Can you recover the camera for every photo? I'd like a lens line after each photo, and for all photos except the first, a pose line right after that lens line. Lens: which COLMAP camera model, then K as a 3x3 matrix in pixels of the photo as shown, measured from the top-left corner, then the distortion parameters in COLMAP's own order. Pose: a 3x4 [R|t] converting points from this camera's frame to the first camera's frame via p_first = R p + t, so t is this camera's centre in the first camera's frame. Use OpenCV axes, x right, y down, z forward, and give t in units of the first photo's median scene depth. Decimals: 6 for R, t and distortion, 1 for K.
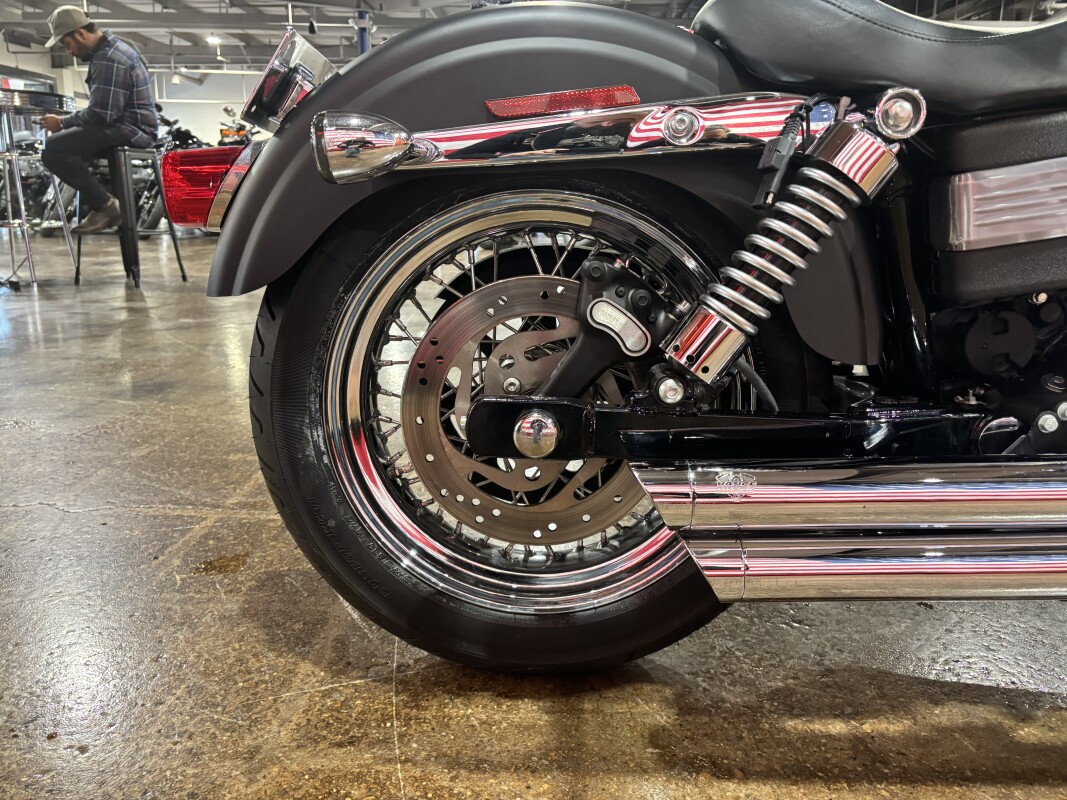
lens RADIAL K [[817.0, 0, 533.5], [0, 817.0, 400.0], [0, 0, 1]] dist [0.008834, -0.004751]
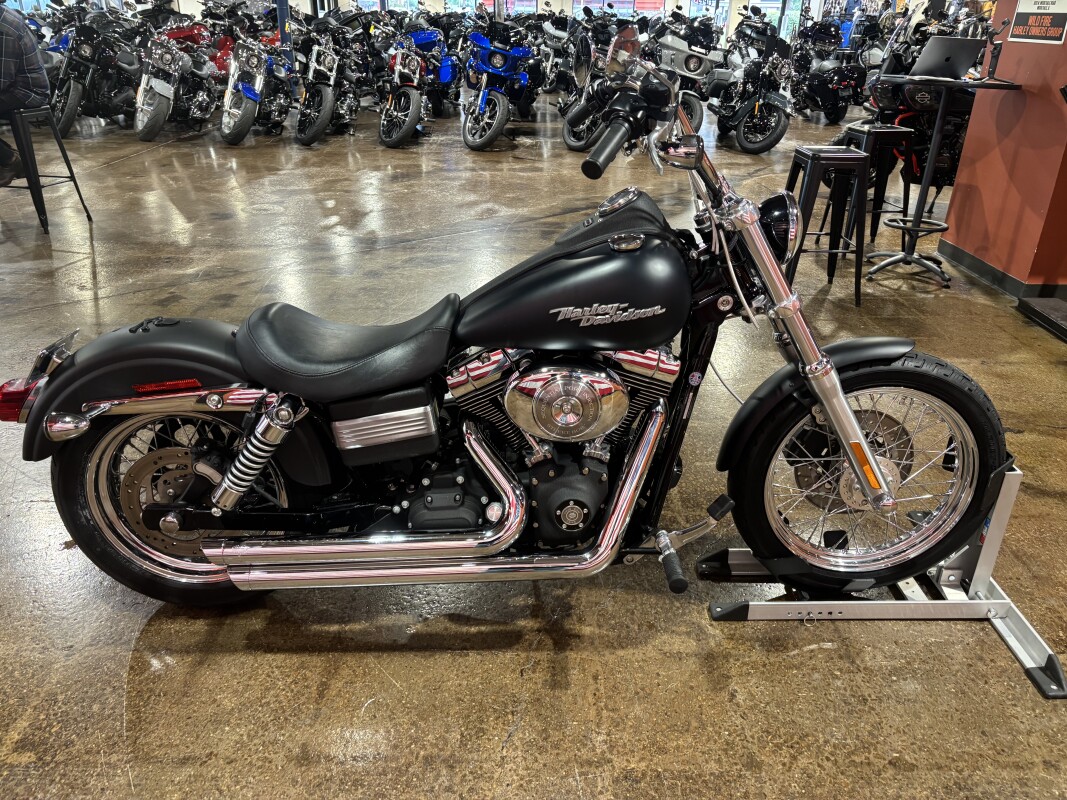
lens RADIAL K [[814.8, 0, 547.5], [0, 814.8, 402.2], [0, 0, 1]] dist [0.039558, -0.060664]
pose [[0.998817, -0.017847, 0.045238, 0.877316], [0.008377, 0.979466, 0.201436, -0.680398], [-0.047904, -0.200819, 0.978456, -1.152816]]
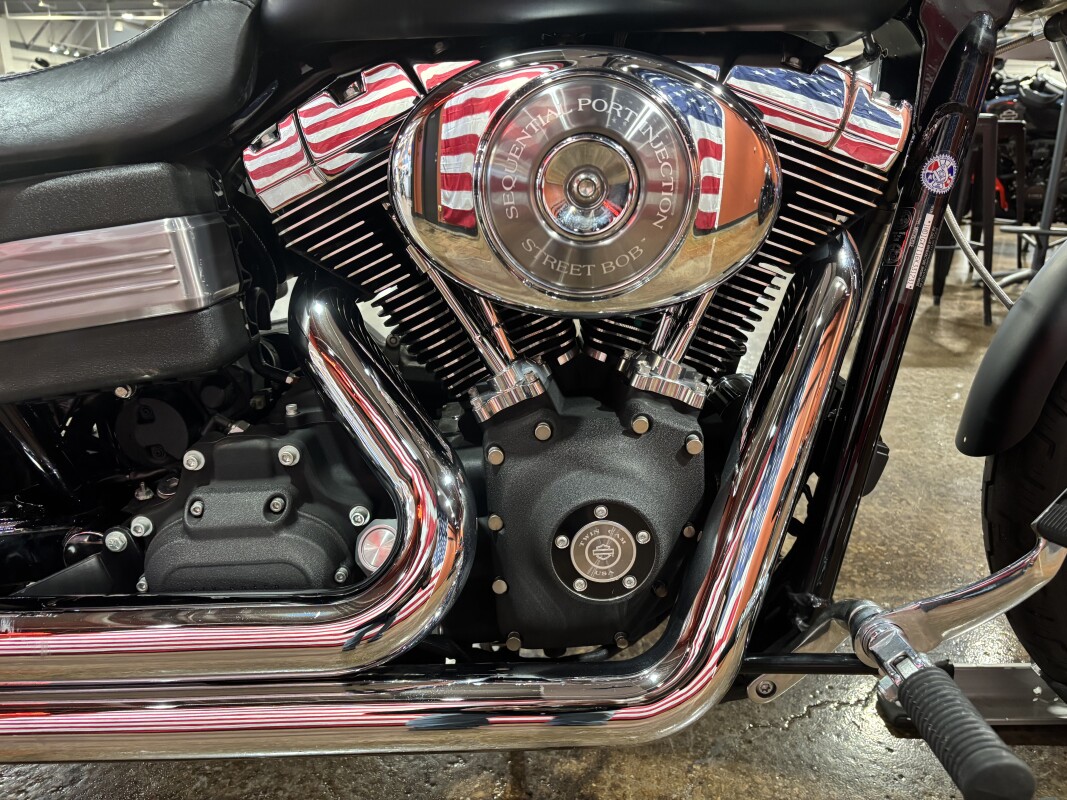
lens RADIAL K [[847.1, 0, 533.5], [0, 847.1, 400.0], [0, 0, 1]] dist [-0.002205, -0.000108]
pose [[0.999822, -0.016086, 0.009891, 0.964494], [0.015373, 0.997543, 0.068356, -0.156809], [-0.010966, -0.068191, 0.997612, 0.111253]]
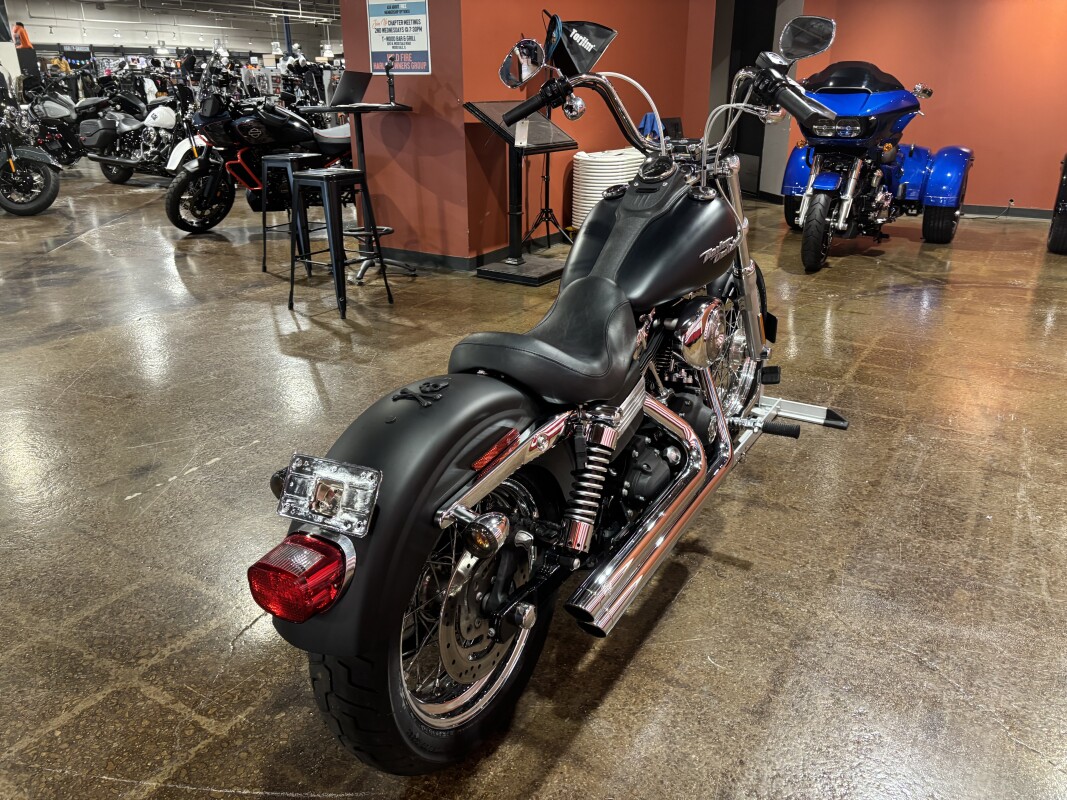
lens RADIAL K [[806.5, 0, 558.9], [0, 806.5, 382.1], [0, 0, 1]] dist [0.030519, -0.004609]
pose [[0.478653, -0.315931, 0.819194, -1.180997], [0.214548, 0.946821, 0.239792, -0.805370], [-0.851388, 0.060980, 0.520980, -0.075736]]
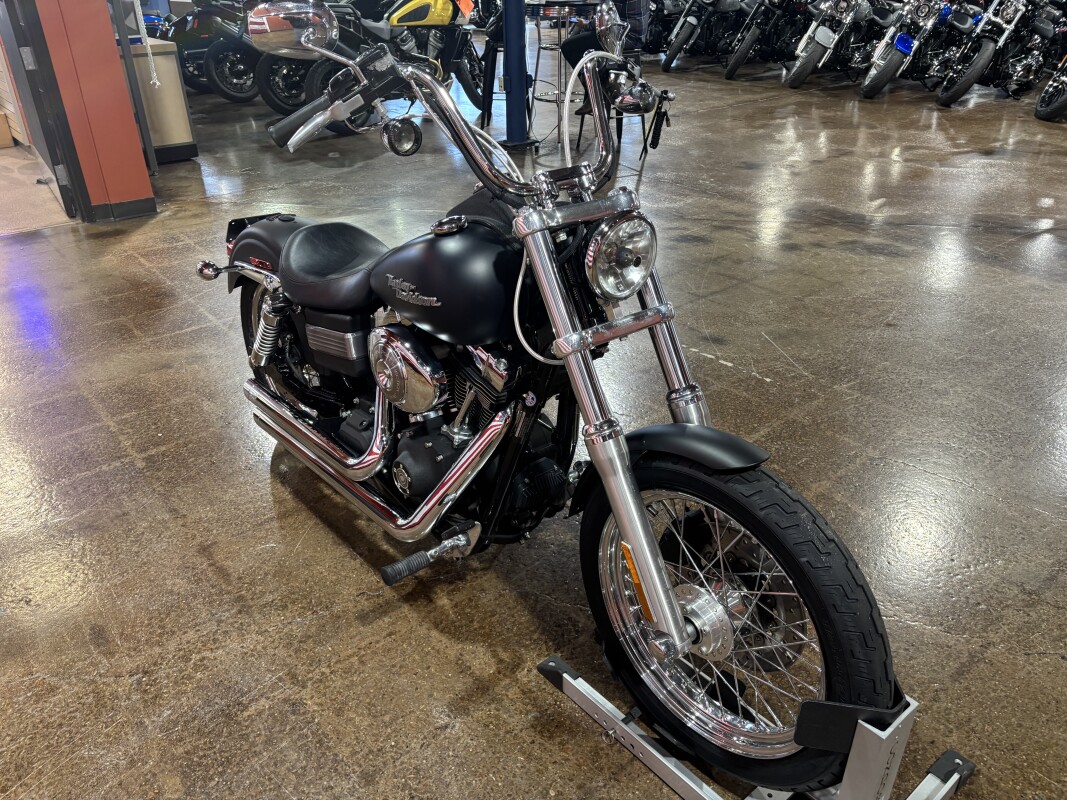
lens RADIAL K [[817.0, 0, 533.5], [0, 817.0, 400.0], [0, 0, 1]] dist [0.008834, -0.004751]
pose [[0.661611, 0.338741, -0.668974, 2.627714], [-0.155911, 0.934793, 0.319145, -0.909939], [0.733459, -0.106849, 0.671283, -0.345192]]
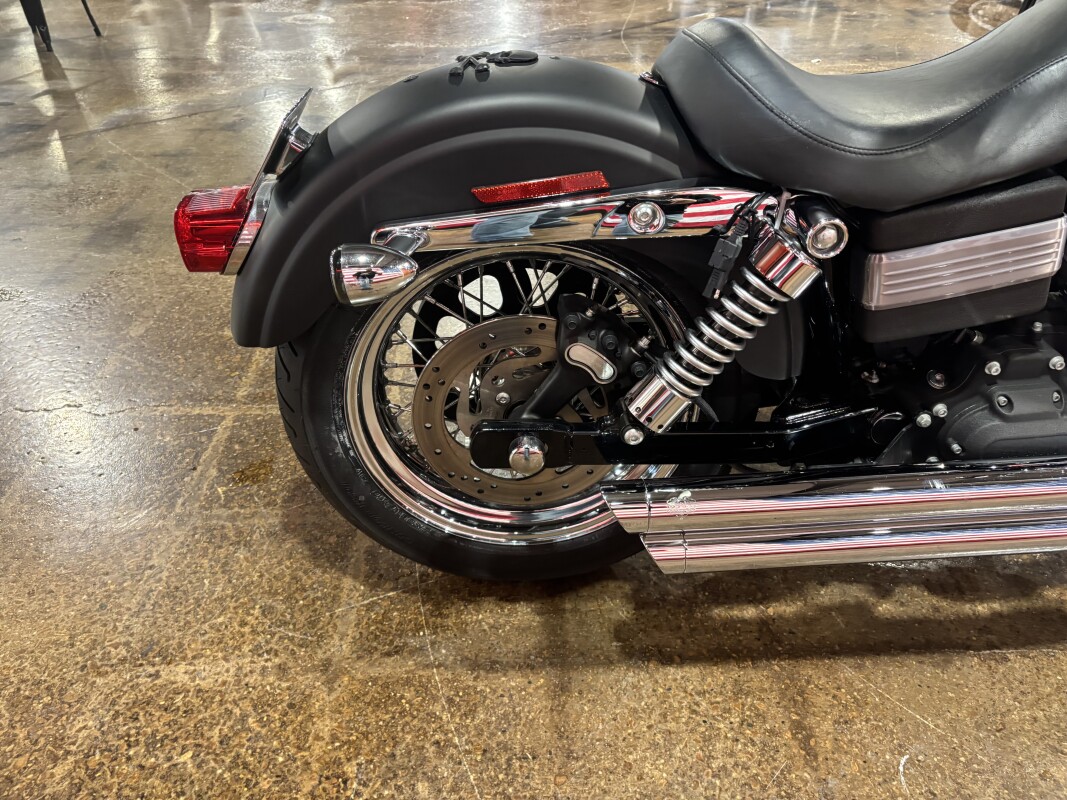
lens RADIAL K [[817.0, 0, 533.5], [0, 817.0, 400.0], [0, 0, 1]] dist [0.008834, -0.004751]
pose [[0.997620, -0.051223, 0.046150, -0.035454], [0.031469, 0.933858, 0.356256, -0.432821], [-0.061347, -0.353956, 0.933248, -0.131143]]
